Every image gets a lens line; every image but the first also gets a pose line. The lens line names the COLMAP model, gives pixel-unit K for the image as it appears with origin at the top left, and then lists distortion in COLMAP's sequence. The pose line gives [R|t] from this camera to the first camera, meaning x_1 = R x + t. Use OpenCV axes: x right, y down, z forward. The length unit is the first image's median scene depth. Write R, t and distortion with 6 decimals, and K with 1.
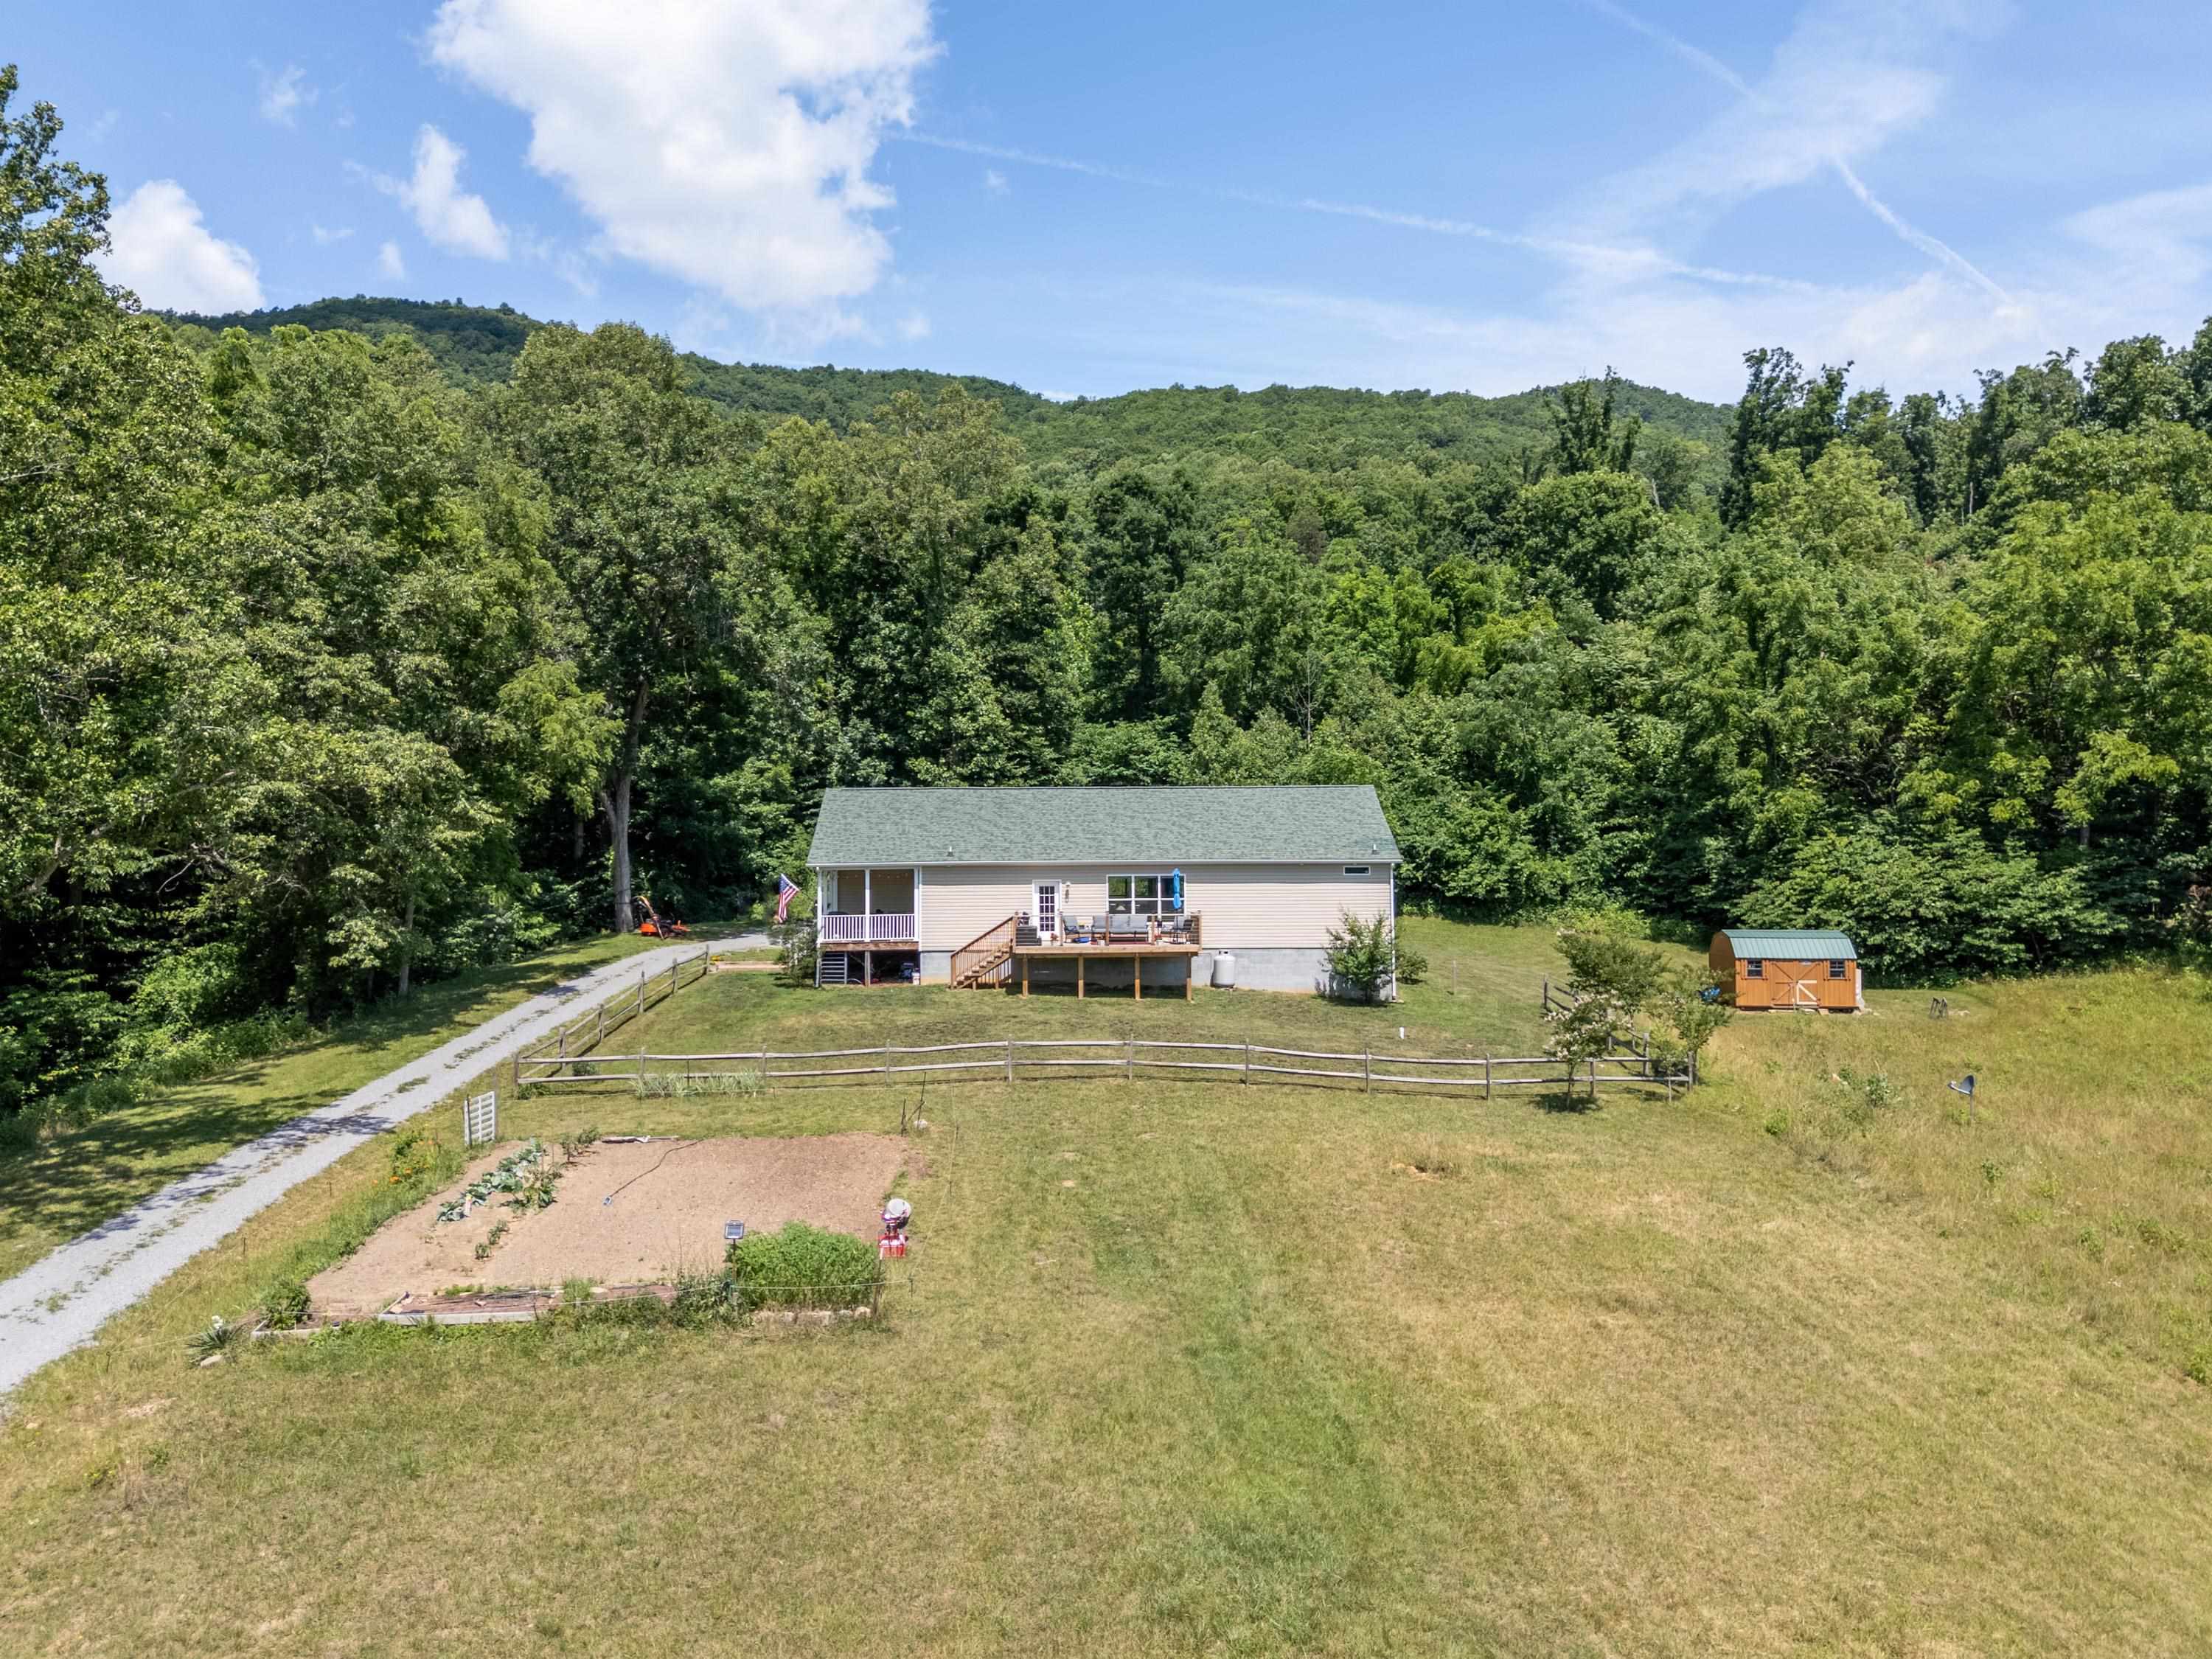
lens RADIAL K [[1619.9, 0, 1117.8], [0, 1619.9, 820.1], [0, 0, 1]] dist [0.075202, -0.072336]
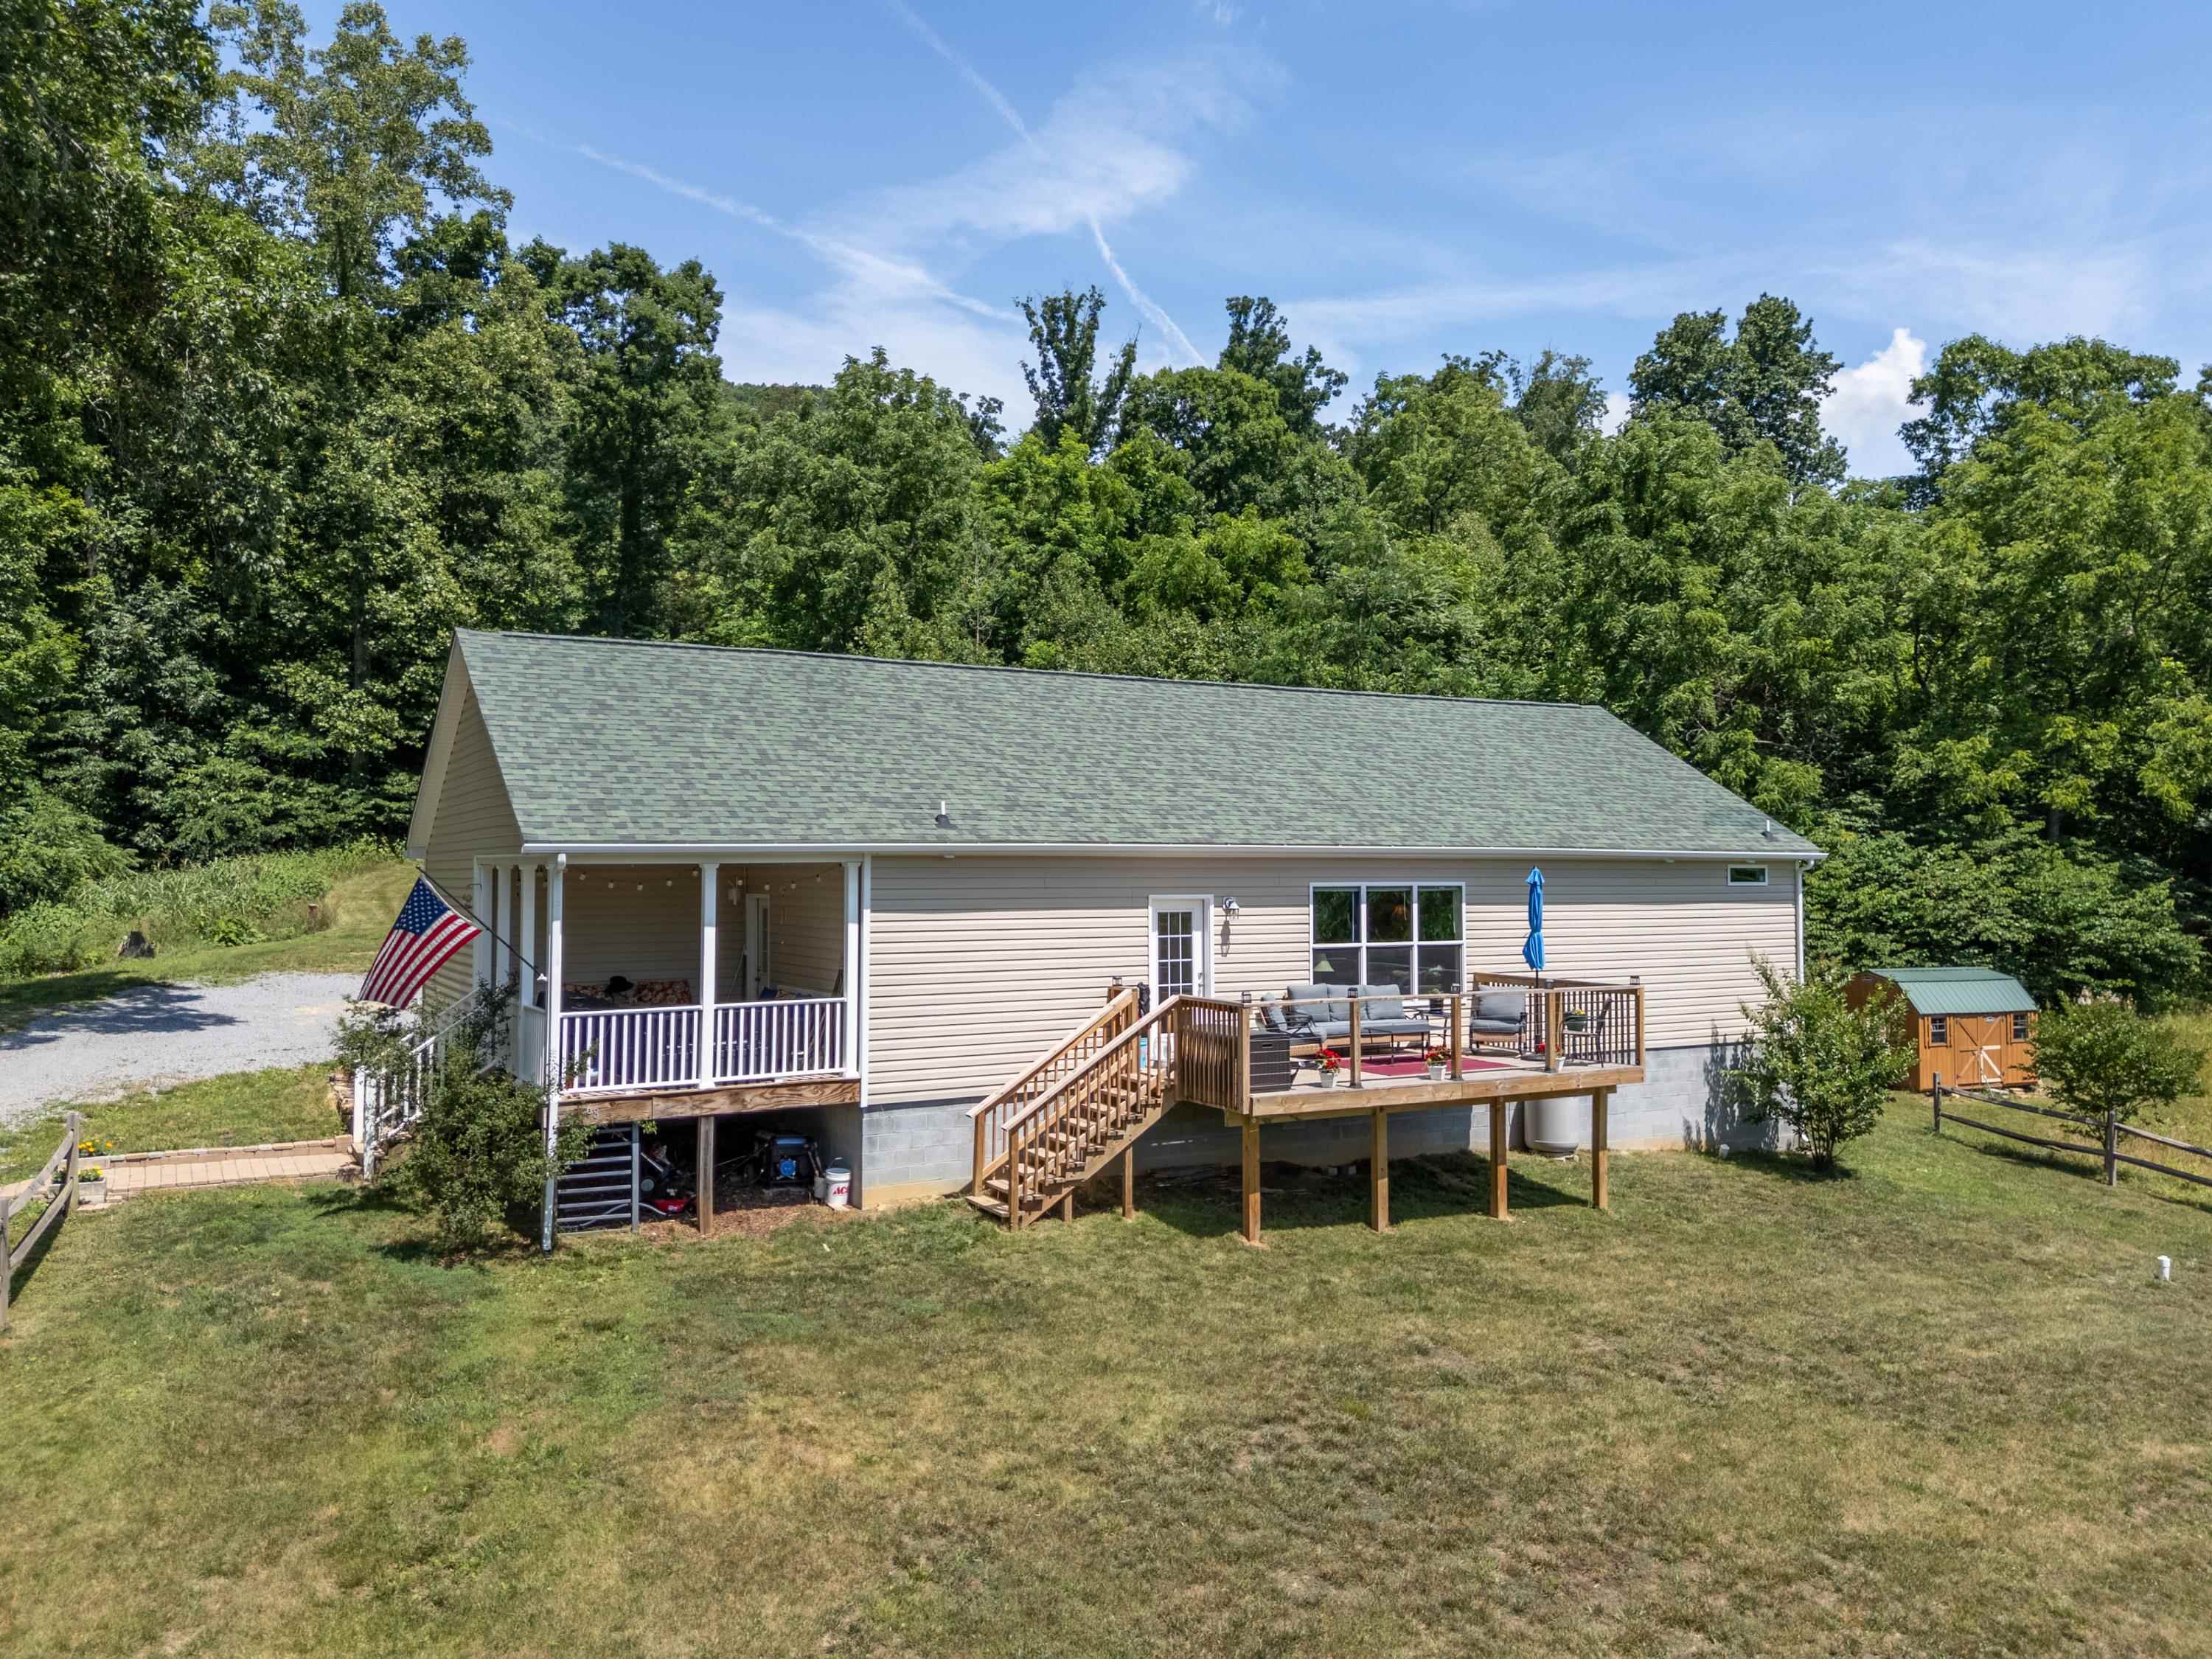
lens RADIAL K [[1619.9, 0, 1121.6], [0, 1619.9, 836.4], [0, 0, 1]] dist [0.075202, -0.072336]
pose [[0.883246, 0.016484, 0.468620, -0.232776], [-0.020070, 0.999795, 0.002658, 0.022050], [-0.468481, -0.011753, 0.883396, 0.670429]]
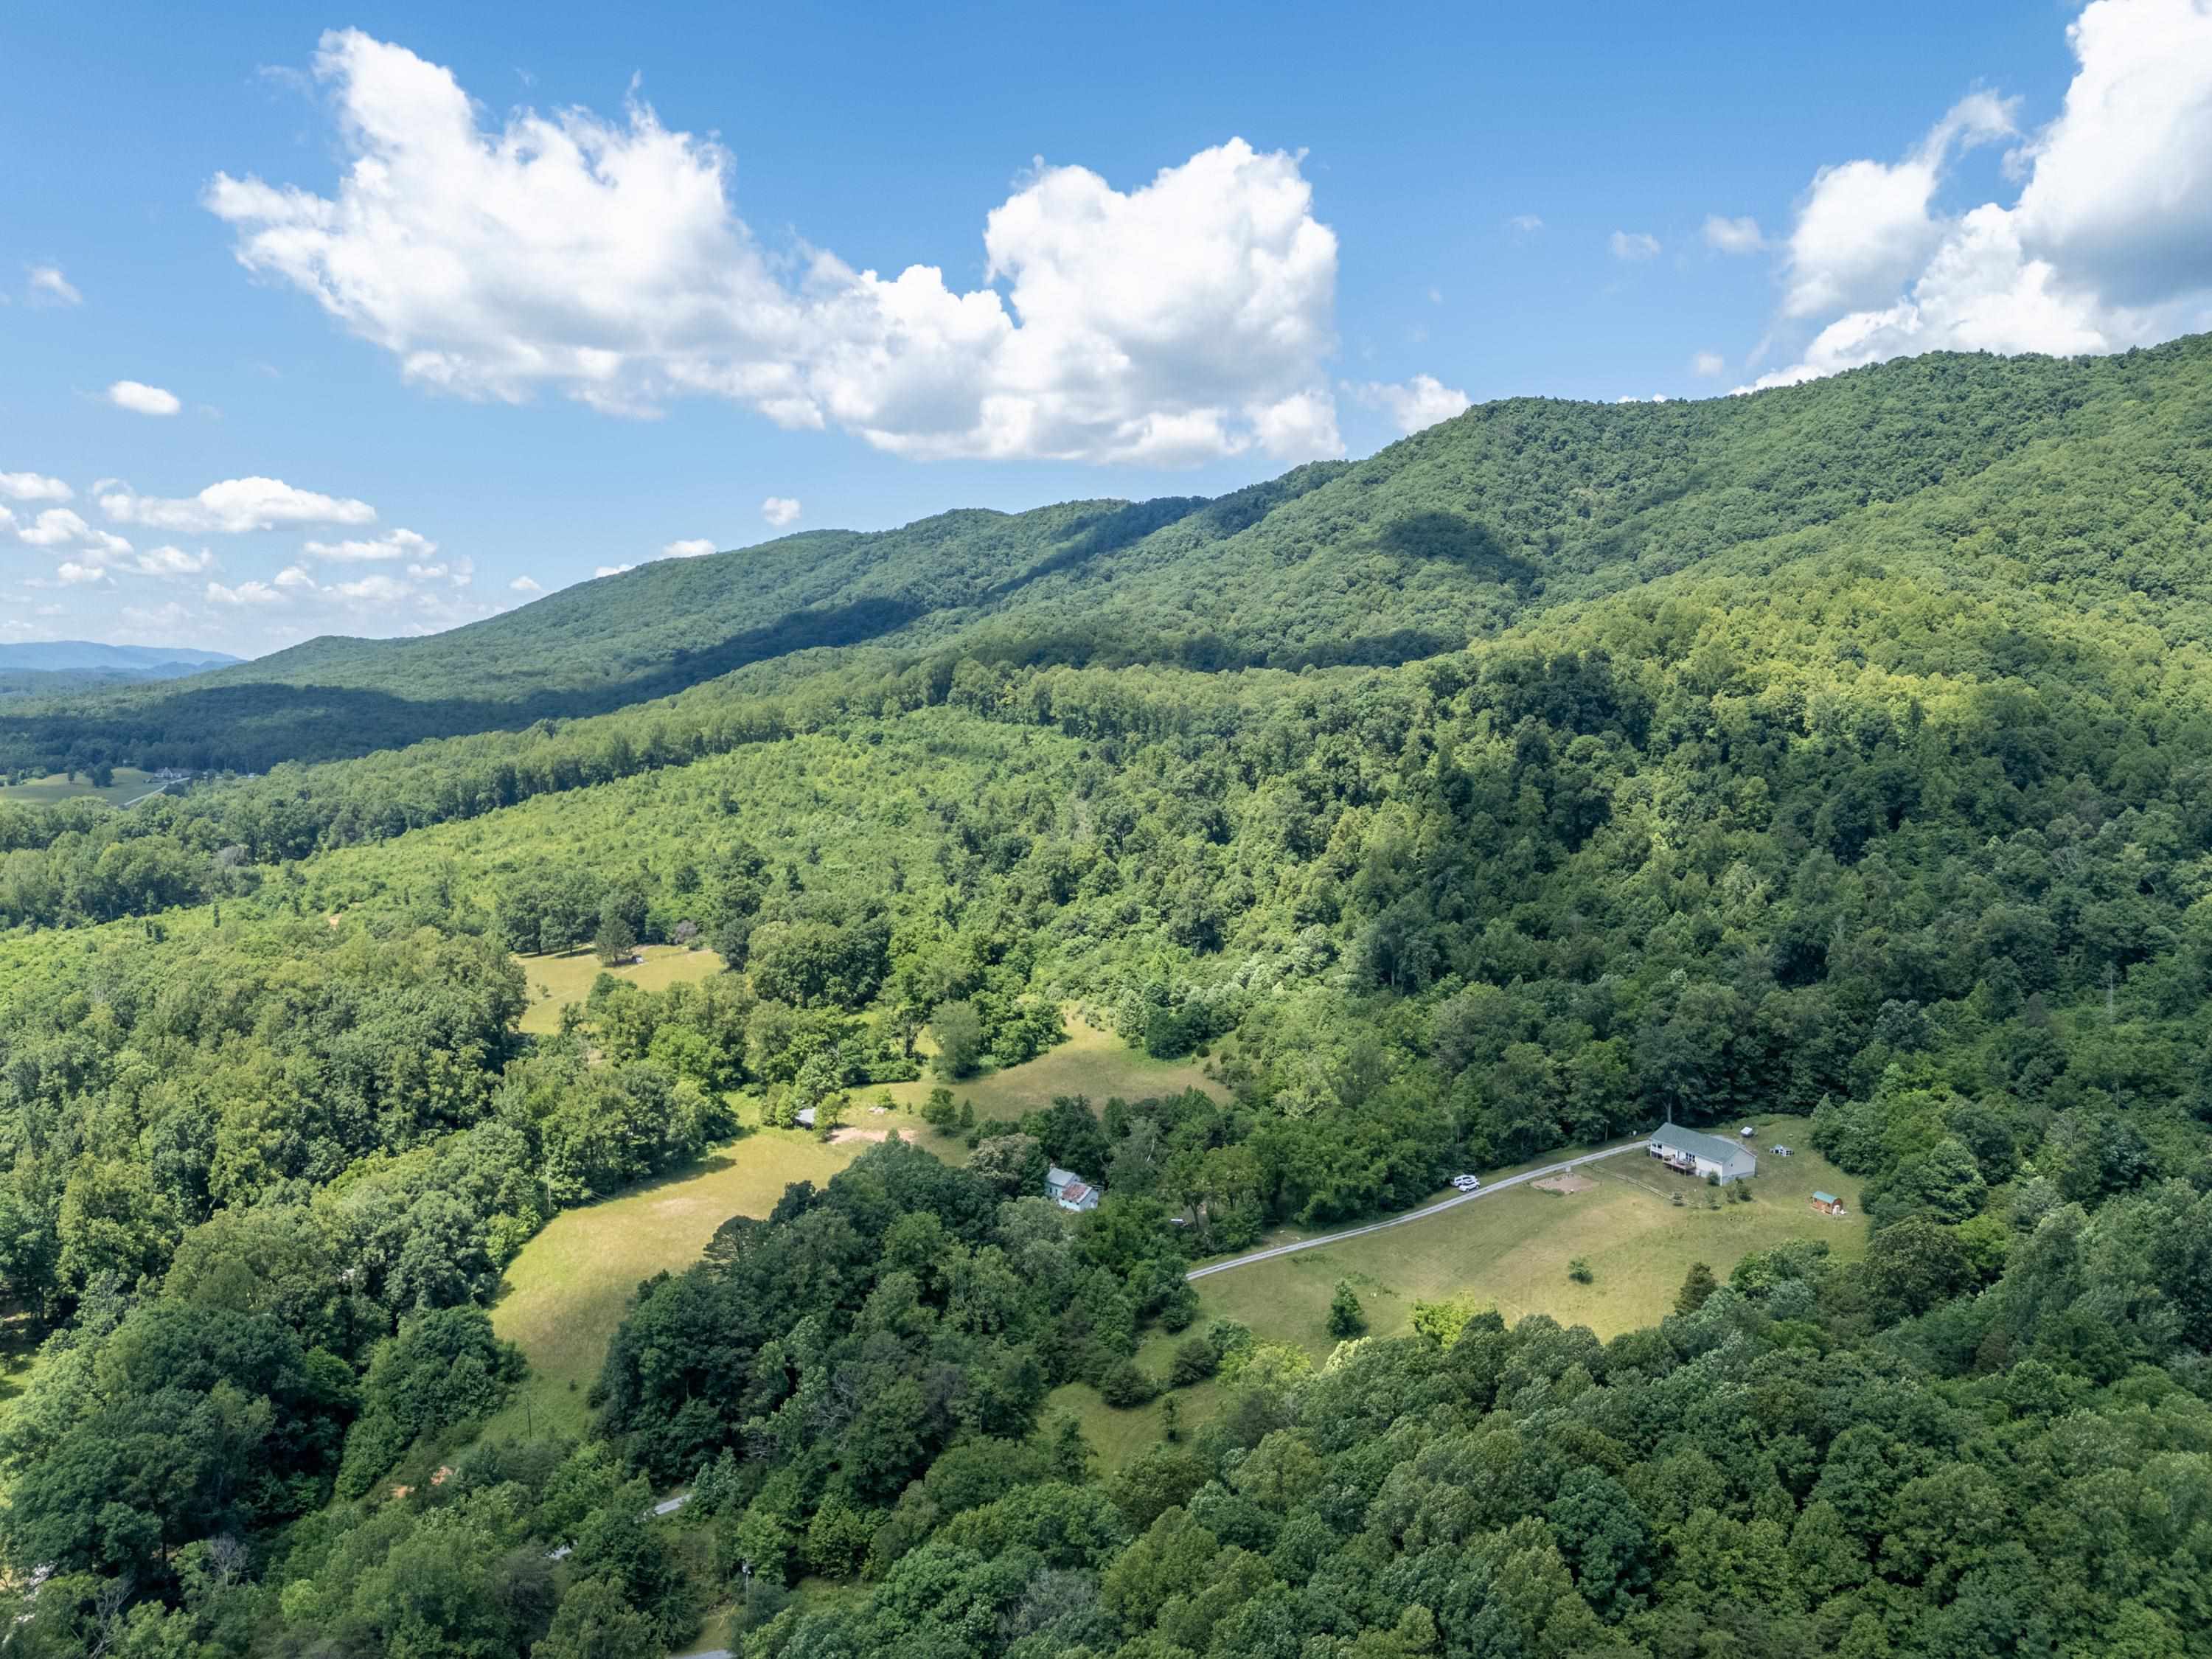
lens RADIAL K [[1619.9, 0, 1111.9], [0, 1619.9, 824.9], [0, 0, 1]] dist [0.075202, -0.072336]
pose [[0.392785, 0.094476, -0.914765, 4.684538], [0.028465, 0.992983, 0.114776, -1.968216], [0.919190, -0.071121, 0.387340, -3.301534]]
